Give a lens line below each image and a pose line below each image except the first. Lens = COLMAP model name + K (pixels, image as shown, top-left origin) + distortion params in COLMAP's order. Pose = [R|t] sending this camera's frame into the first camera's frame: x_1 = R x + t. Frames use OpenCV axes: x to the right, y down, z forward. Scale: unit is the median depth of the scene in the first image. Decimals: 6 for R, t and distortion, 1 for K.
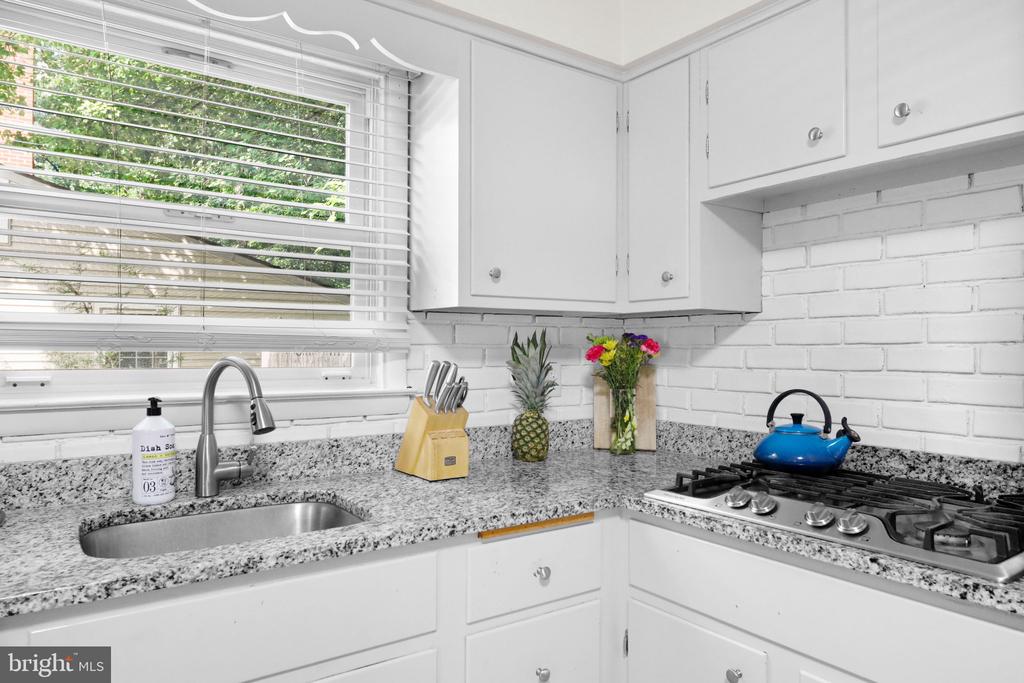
lens RADIAL K [[687.1, 0, 510.0], [0, 687.1, 343.3], [0, 0, 1]] dist [0.010256, -0.003246]
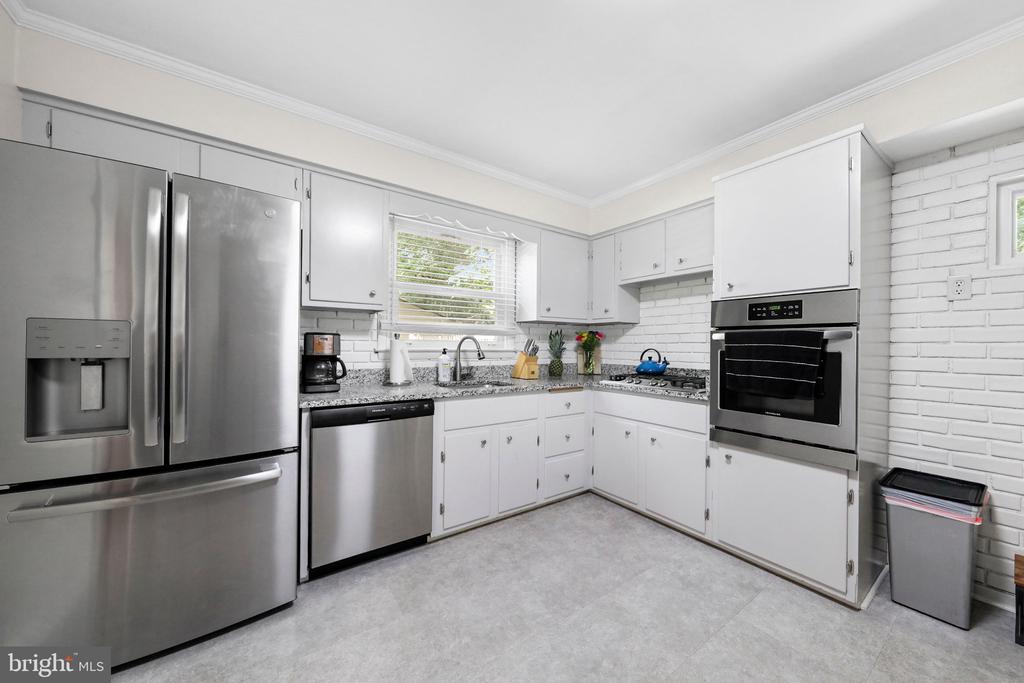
lens RADIAL K [[359.4, 0, 515.1], [0, 359.4, 343.1], [0, 0, 1]] dist [-0.001298, 0.000042]
pose [[0.999979, 0.005325, -0.003658, -0.150420], [-0.005316, 0.999983, 0.002460, 0.037985], [0.003671, -0.002440, 0.999990, -0.515157]]
